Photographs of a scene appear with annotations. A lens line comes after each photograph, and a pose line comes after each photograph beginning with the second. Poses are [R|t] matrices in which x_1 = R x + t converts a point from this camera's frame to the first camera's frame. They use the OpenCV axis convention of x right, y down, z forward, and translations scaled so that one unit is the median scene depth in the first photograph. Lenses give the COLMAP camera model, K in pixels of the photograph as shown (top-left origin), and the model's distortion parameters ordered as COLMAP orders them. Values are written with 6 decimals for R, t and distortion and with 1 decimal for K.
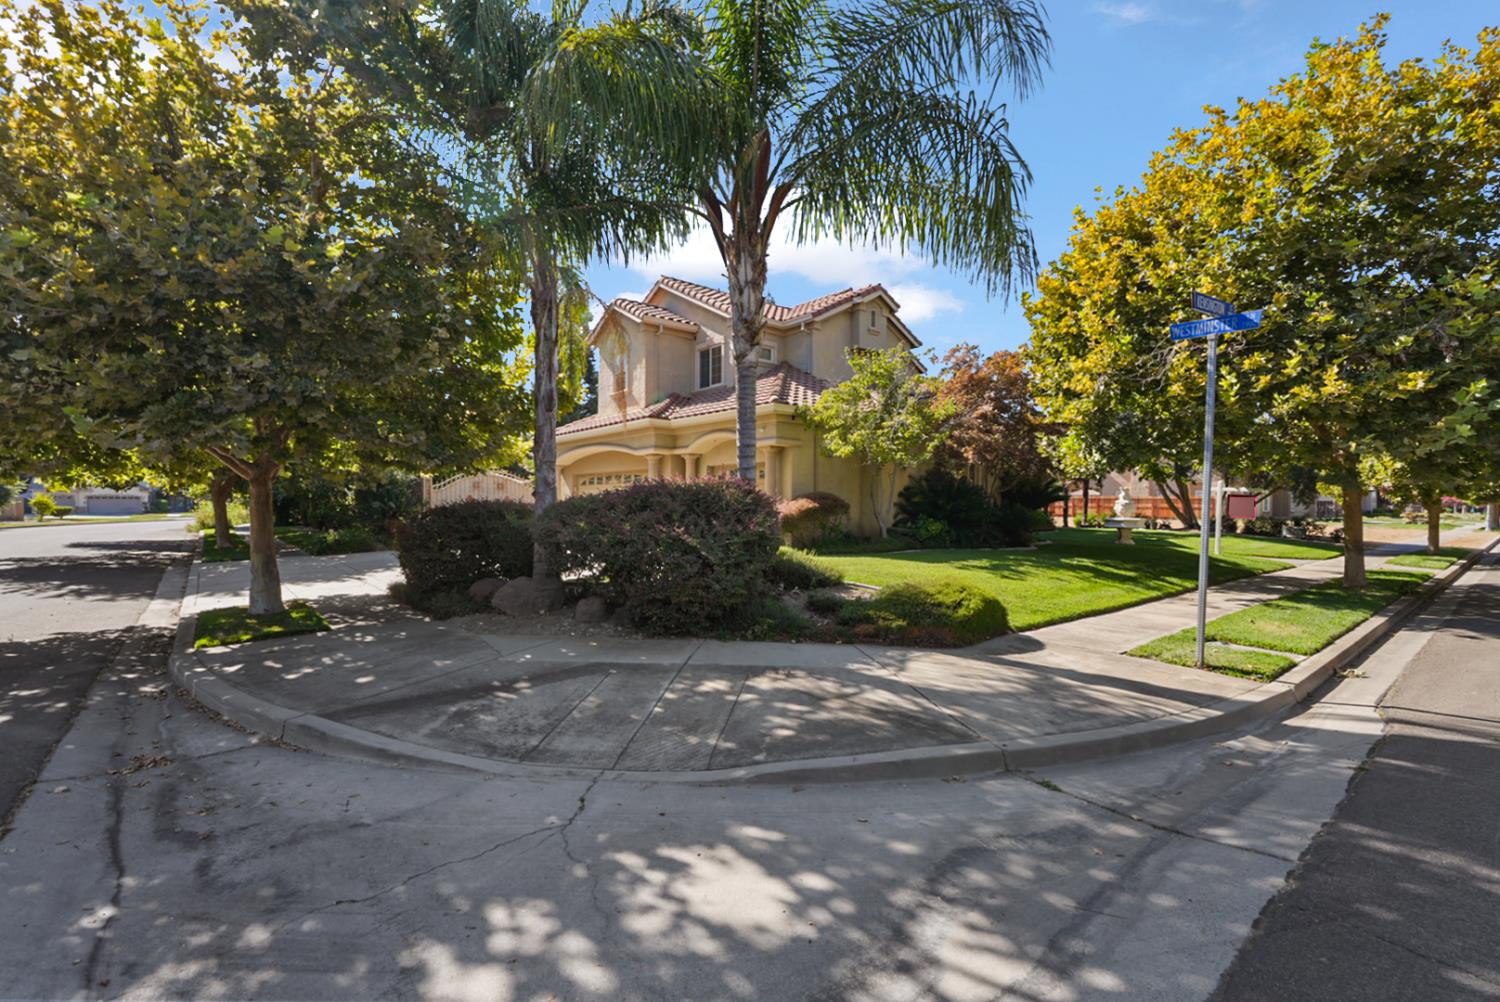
lens RADIAL K [[675.9, 0, 750.0], [0, 675.9, 501.0], [0, 0, 1]] dist [-0.008077, 0.007100]
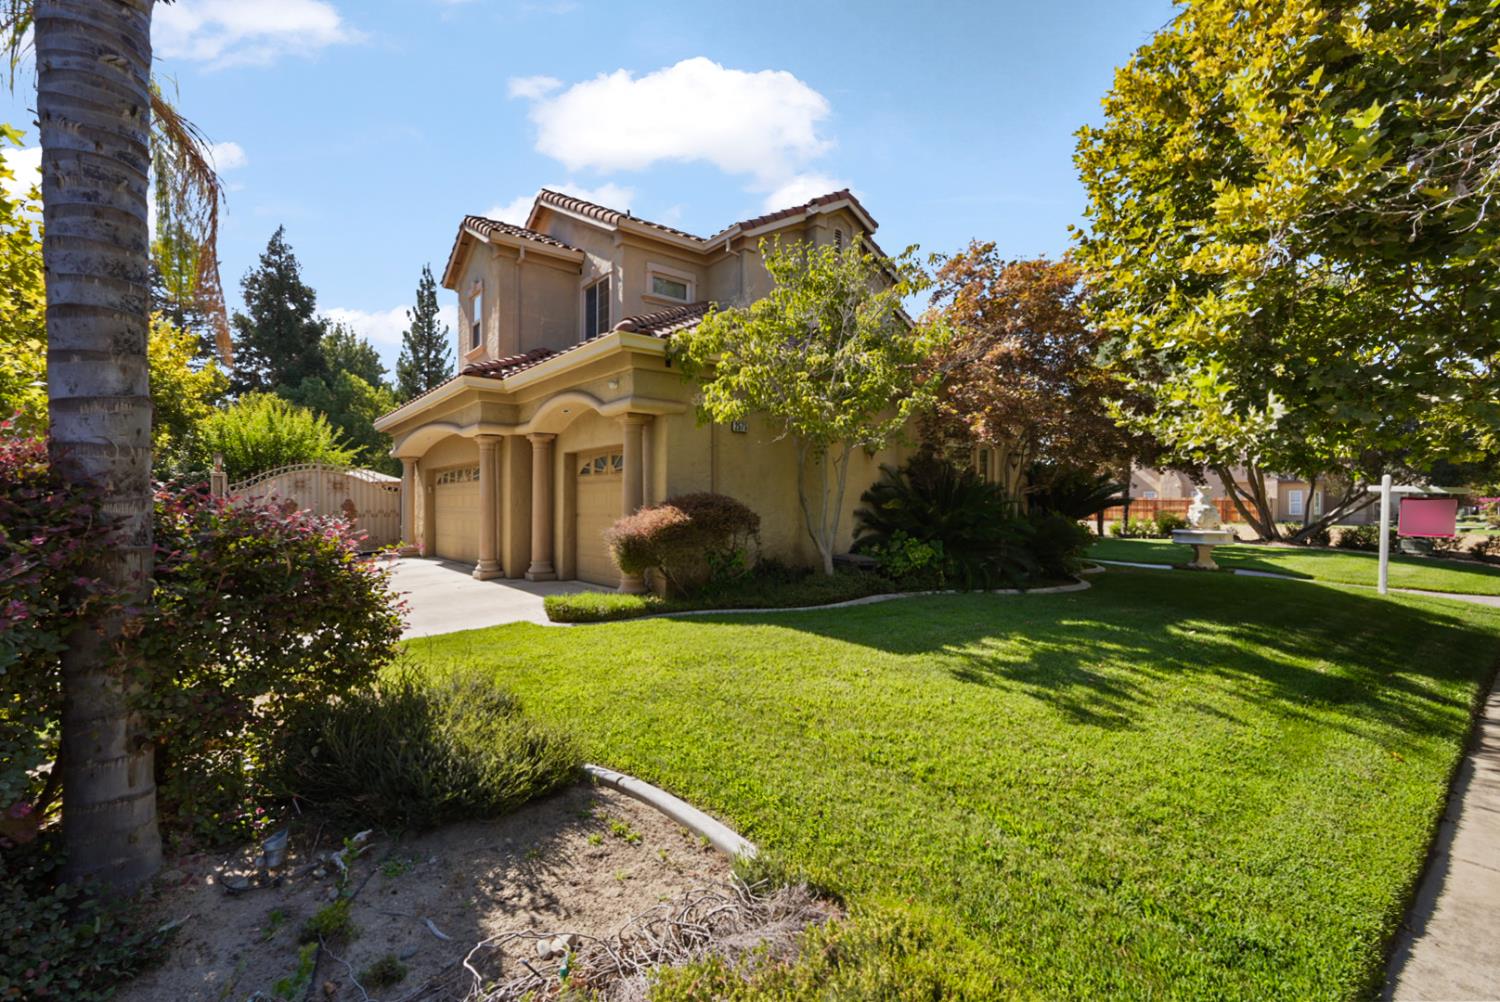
lens RADIAL K [[653.9, 0, 750.0], [0, 653.9, 501.0], [0, 0, 1]] dist [-0.013901, 0.000101]
pose [[0.999736, -0.000649, -0.022977, 0.127177], [0.000633, 1.000000, -0.000717, -0.005555], [0.022978, 0.000702, 0.999736, 0.393738]]
